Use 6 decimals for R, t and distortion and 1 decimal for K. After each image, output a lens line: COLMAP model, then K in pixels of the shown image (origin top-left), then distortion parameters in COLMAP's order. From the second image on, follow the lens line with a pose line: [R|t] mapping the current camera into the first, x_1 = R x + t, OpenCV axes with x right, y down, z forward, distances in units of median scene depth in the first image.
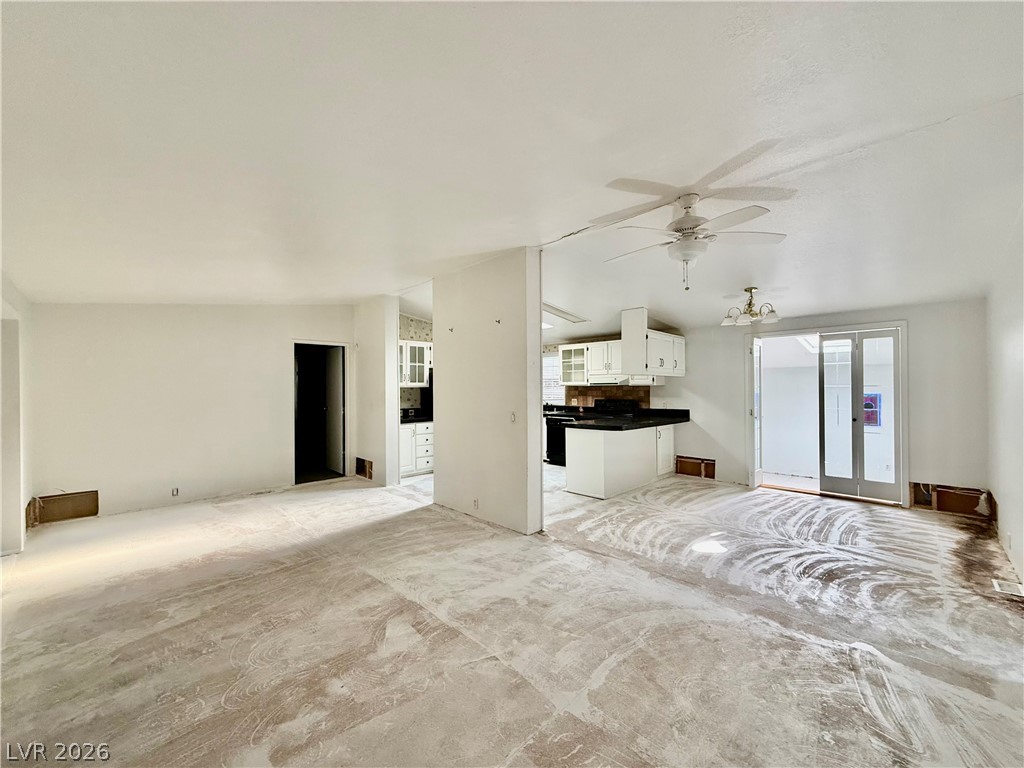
lens RADIAL K [[407.4, 0, 512.1], [0, 407.4, 385.5], [0, 0, 1]] dist [-0.000839, 0.000238]
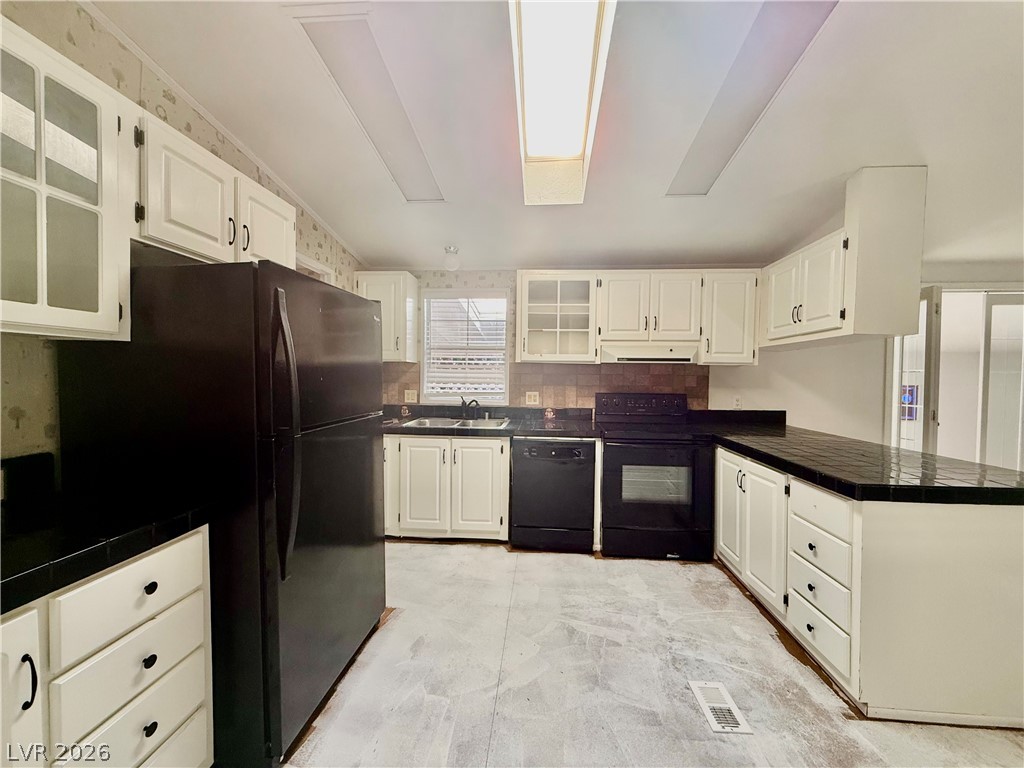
lens RADIAL K [[407.4, 0, 512.1], [0, 407.4, 385.5], [0, 0, 1]] dist [-0.000839, 0.000238]
pose [[0.761978, -0.002177, 0.647599, -0.201148], [-0.018173, 0.999529, 0.024743, 0.016828], [-0.647348, -0.030623, 0.761579, 0.778601]]
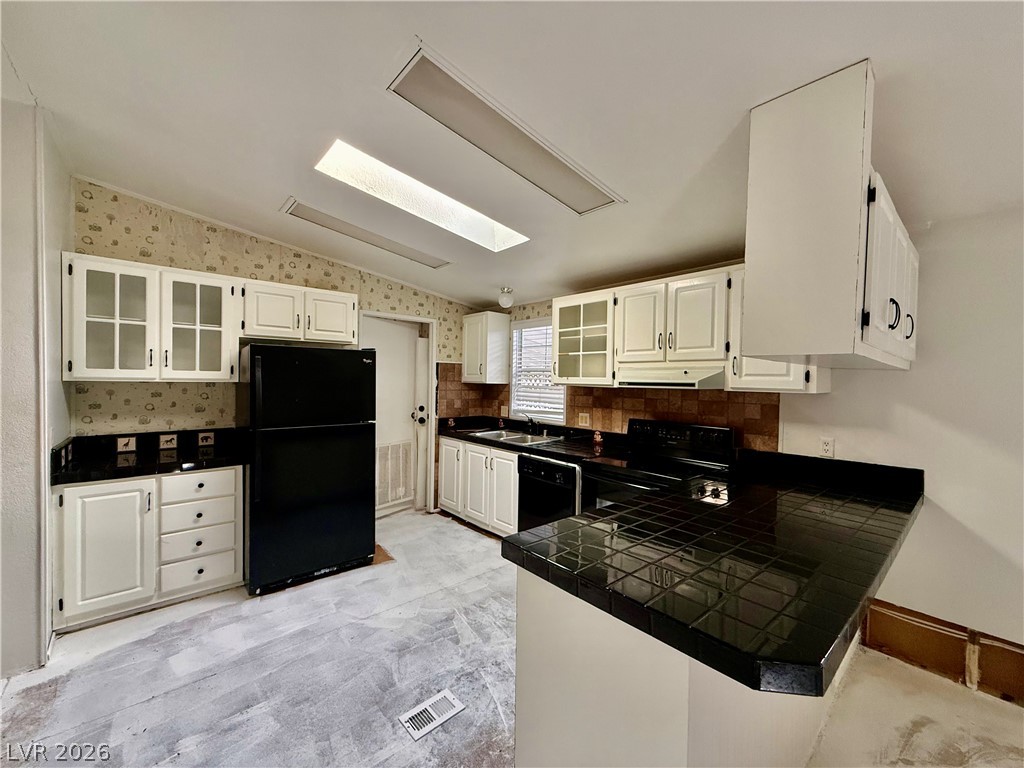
lens RADIAL K [[407.4, 0, 512.1], [0, 407.4, 385.5], [0, 0, 1]] dist [-0.000839, 0.000238]
pose [[0.997627, 0.023946, -0.064554, 0.116928], [-0.022932, 0.999603, 0.016394, -0.006620], [0.064921, -0.014874, 0.997780, 0.618650]]
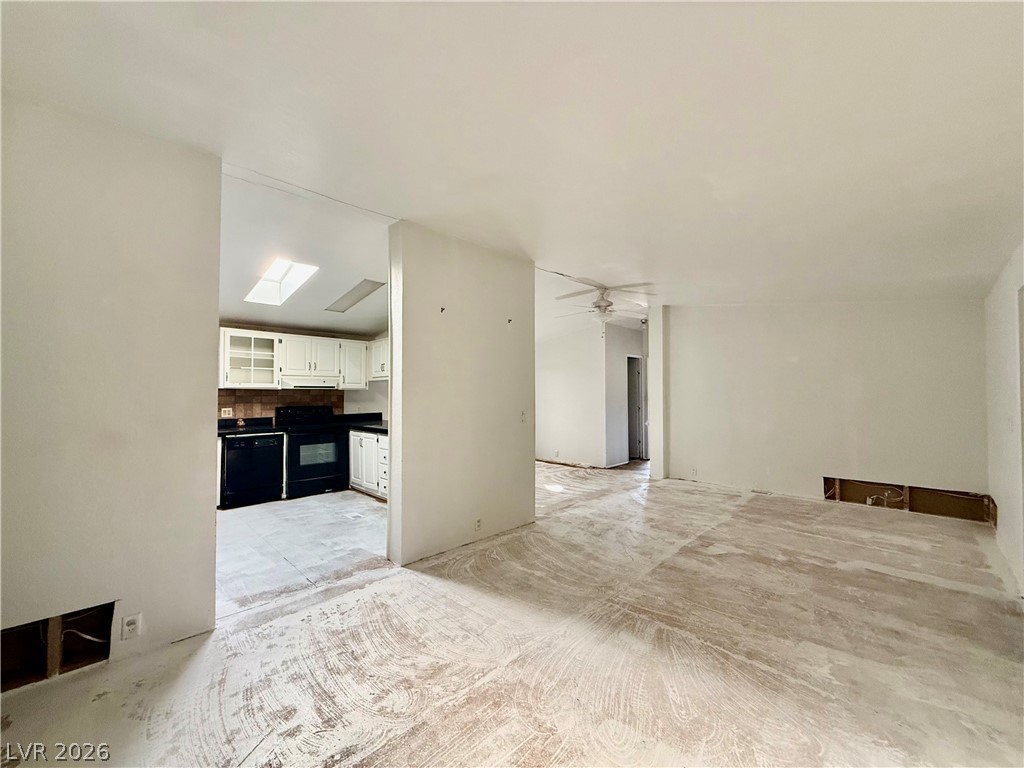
lens RADIAL K [[407.4, 0, 512.1], [0, 407.4, 385.5], [0, 0, 1]] dist [-0.000839, 0.000238]
pose [[0.003045, 0.027639, 0.999613, -0.628021], [-0.000012, 0.999618, -0.027639, 0.016038], [-0.999995, 0.000072, 0.003045, 0.615106]]
